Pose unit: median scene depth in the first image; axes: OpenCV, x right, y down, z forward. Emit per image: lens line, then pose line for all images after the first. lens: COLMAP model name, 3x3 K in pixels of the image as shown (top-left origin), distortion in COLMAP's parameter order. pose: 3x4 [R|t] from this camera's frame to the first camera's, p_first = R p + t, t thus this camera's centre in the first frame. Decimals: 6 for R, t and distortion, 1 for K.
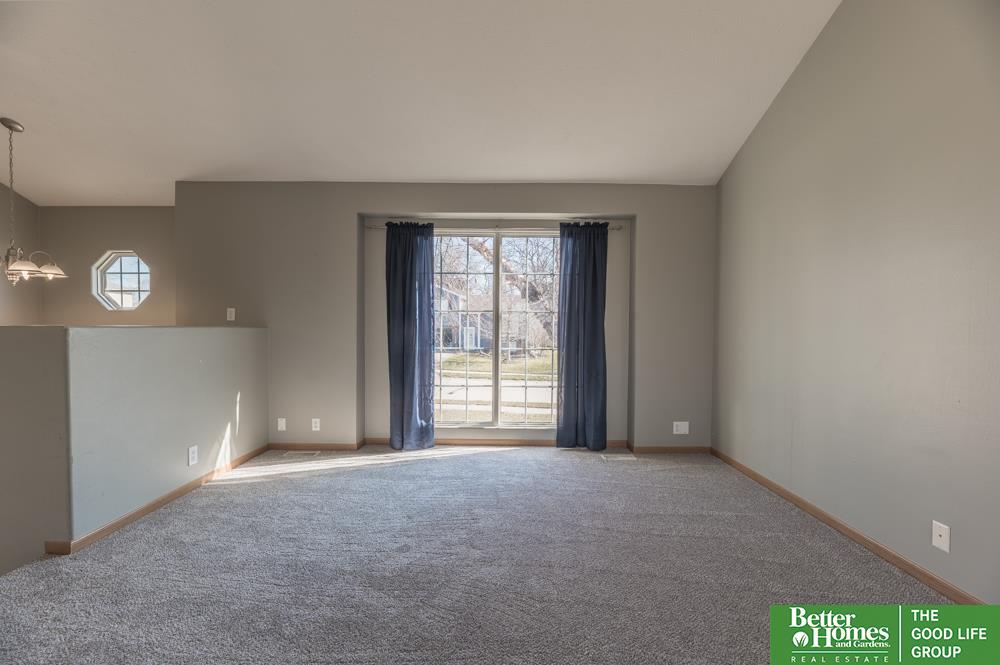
lens RADIAL K [[400.8, 0, 499.5], [0, 400.8, 338.8], [0, 0, 1]] dist [0.000140, -0.003453]
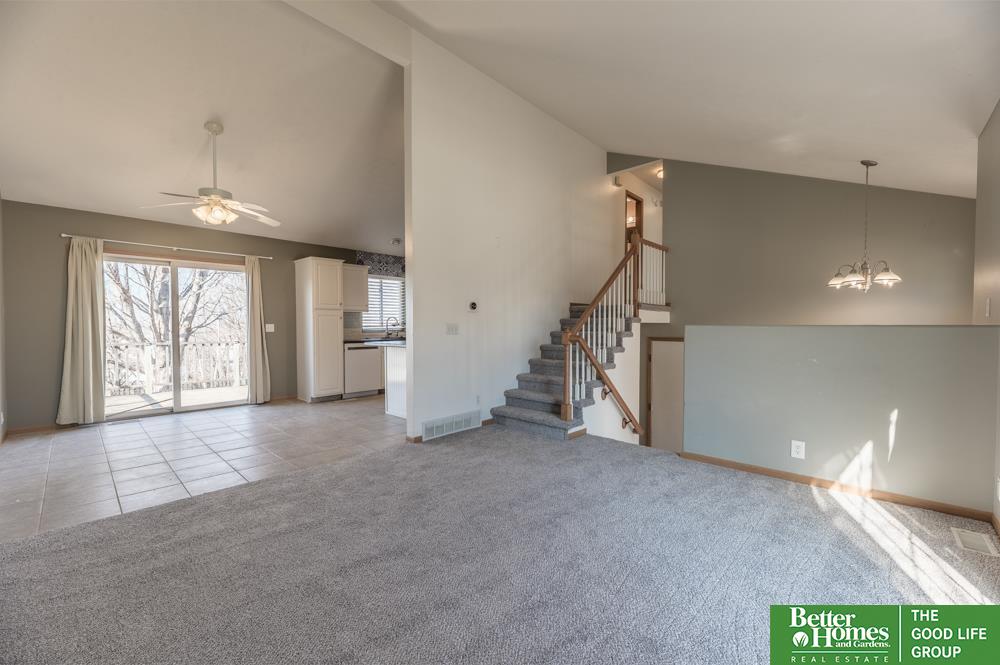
lens RADIAL K [[400.8, 0, 501.6], [0, 400.8, 338.1], [0, 0, 1]] dist [0.000140, -0.003453]
pose [[-0.680009, 0.016753, -0.733012, 0.387348], [-0.021076, 0.998879, 0.042381, -0.019800], [0.732901, 0.044269, -0.678894, 0.849152]]
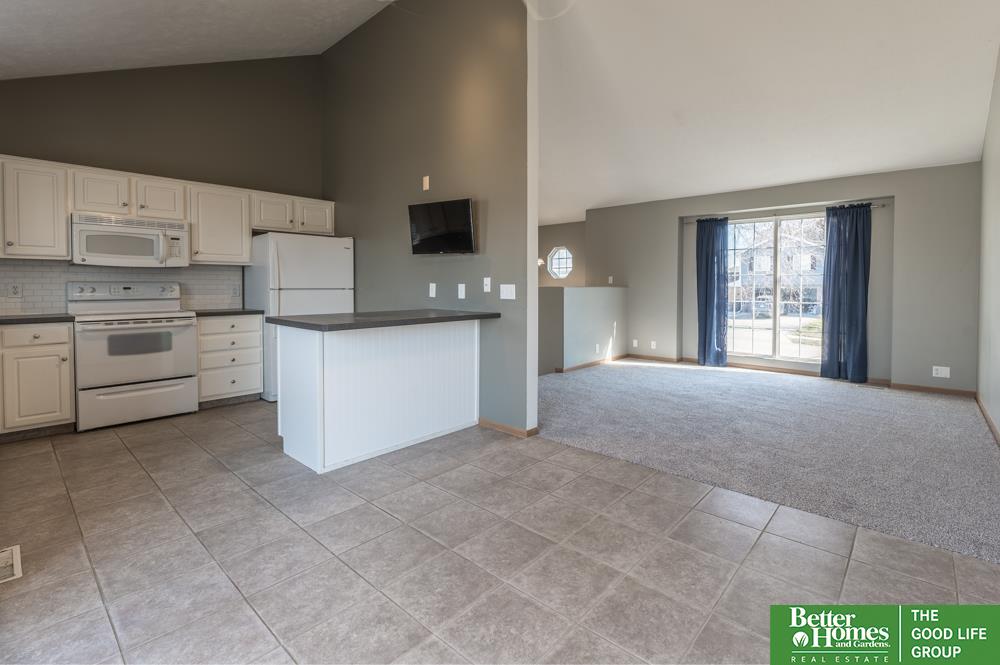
lens RADIAL K [[450.0, 0, 547.4], [0, 450.0, 295.3], [0, 0, 1]] dist [-0.002576, -0.002261]
pose [[0.773919, 0.008592, -0.633227, 0.390481], [-0.012603, 0.999919, -0.001835, 0.015018], [0.633159, 0.009401, 0.773964, -0.743476]]
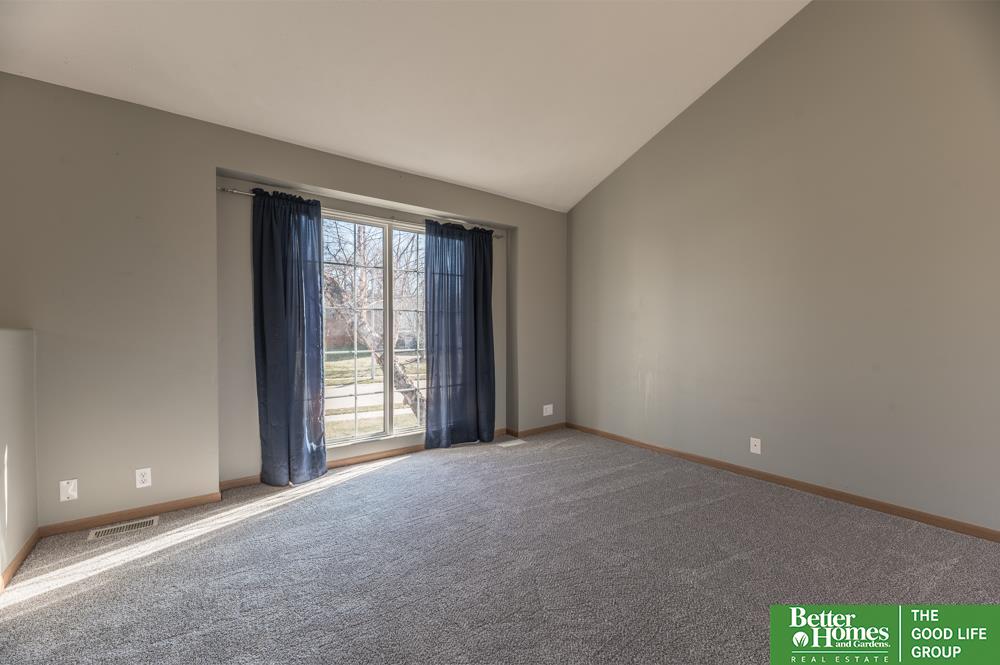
lens RADIAL K [[400.8, 0, 499.0], [0, 400.8, 334.5], [0, 0, 1]] dist [0.000140, -0.003453]
pose [[0.795810, -0.016067, 0.605333, -0.388666], [0.022158, 0.999751, -0.002595, -0.004088], [-0.605141, 0.015478, 0.795968, 0.131173]]
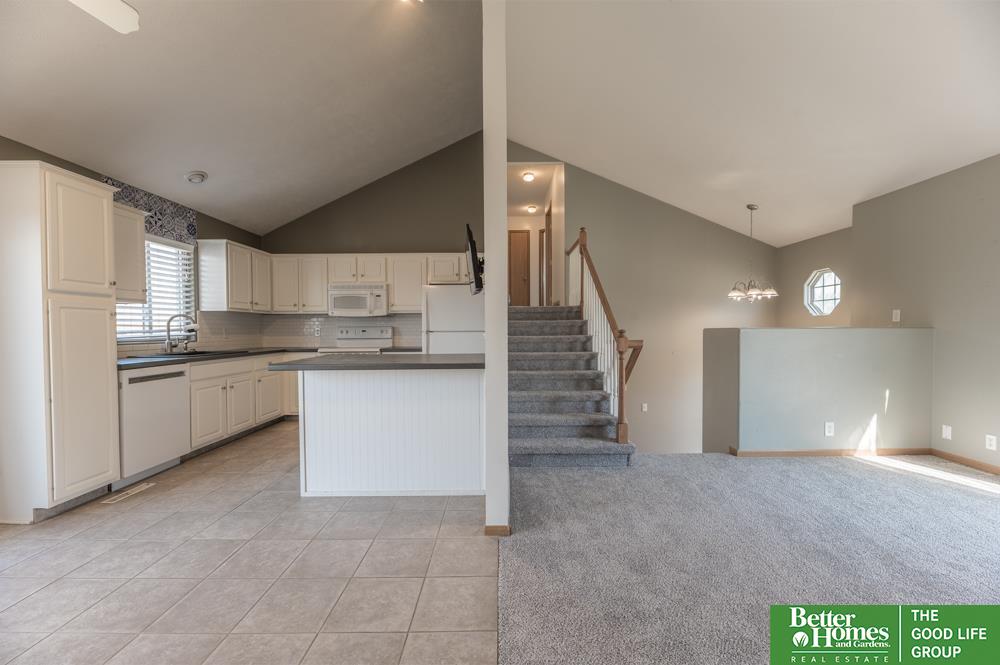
lens RADIAL K [[400.8, 0, 501.4], [0, 400.8, 336.3], [0, 0, 1]] dist [0.000140, -0.003453]
pose [[0.003012, 0.013398, -0.999906, 0.374259], [-0.018941, 0.999732, 0.013339, -0.001293], [0.999816, 0.018899, 0.003265, -0.038830]]
